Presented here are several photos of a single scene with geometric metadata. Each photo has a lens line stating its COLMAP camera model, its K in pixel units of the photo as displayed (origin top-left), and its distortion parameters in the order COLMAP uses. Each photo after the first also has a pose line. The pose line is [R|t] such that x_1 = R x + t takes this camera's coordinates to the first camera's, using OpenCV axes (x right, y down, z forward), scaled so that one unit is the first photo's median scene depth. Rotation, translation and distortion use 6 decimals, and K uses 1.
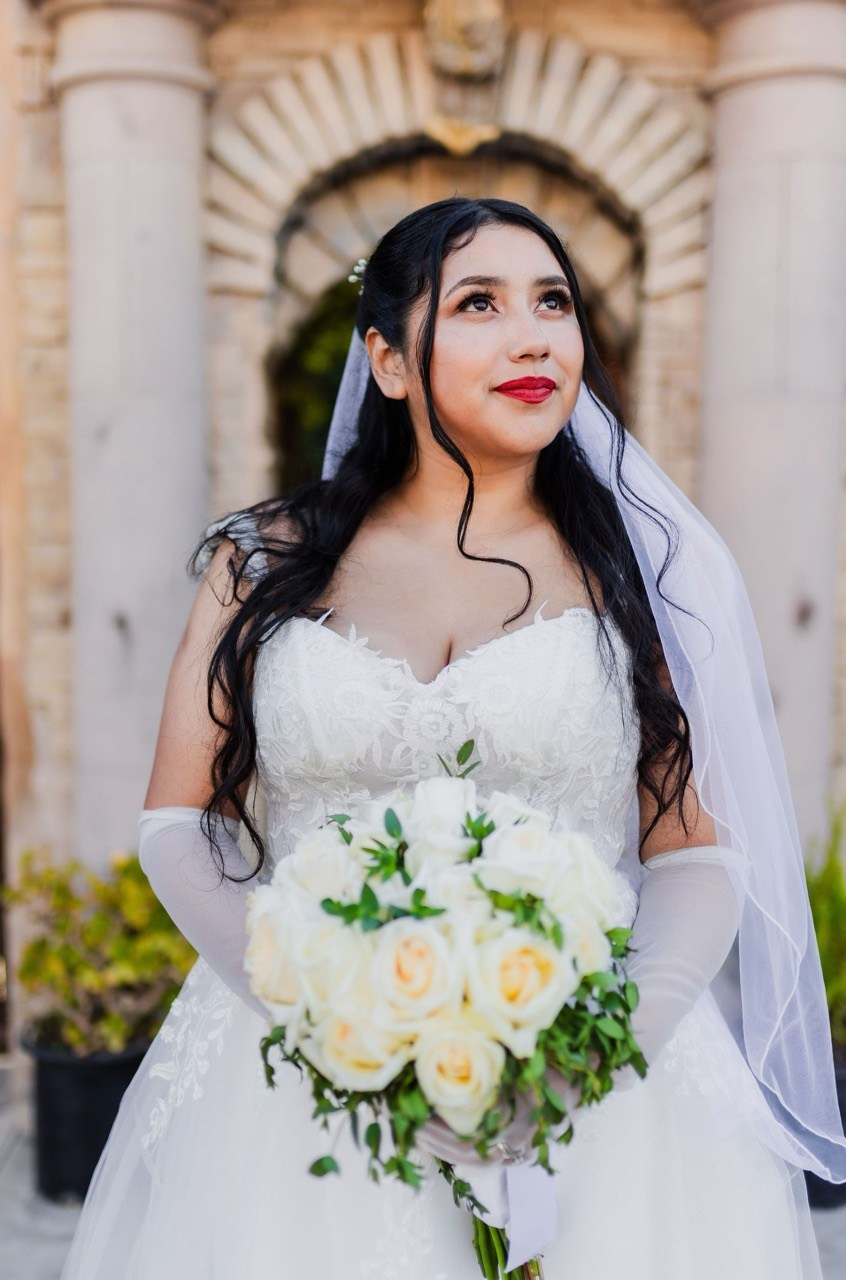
lens RADIAL K [[1209.5, 0, 397.8], [0, 1209.5, 584.8], [0, 0, 1]] dist [-0.008664, -0.000612]
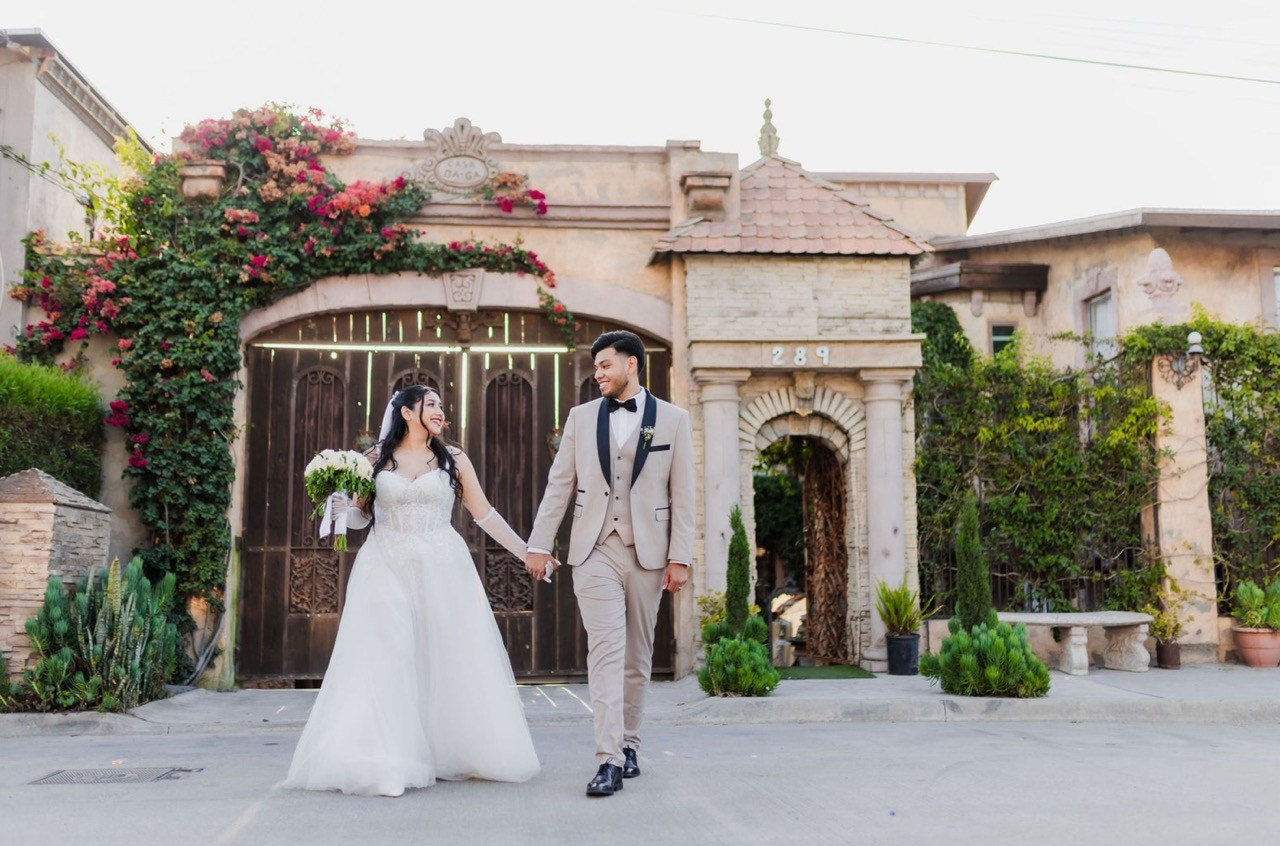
lens RADIAL K [[1209.5, 0, 637.0], [0, 1209.5, 408.8], [0, 0, 1]] dist [-0.008664, -0.000612]
pose [[0.998899, -0.004153, 0.046735, -0.682774], [0.014655, 0.973856, -0.226694, 0.515788], [-0.044572, 0.227129, 0.972844, -2.864204]]
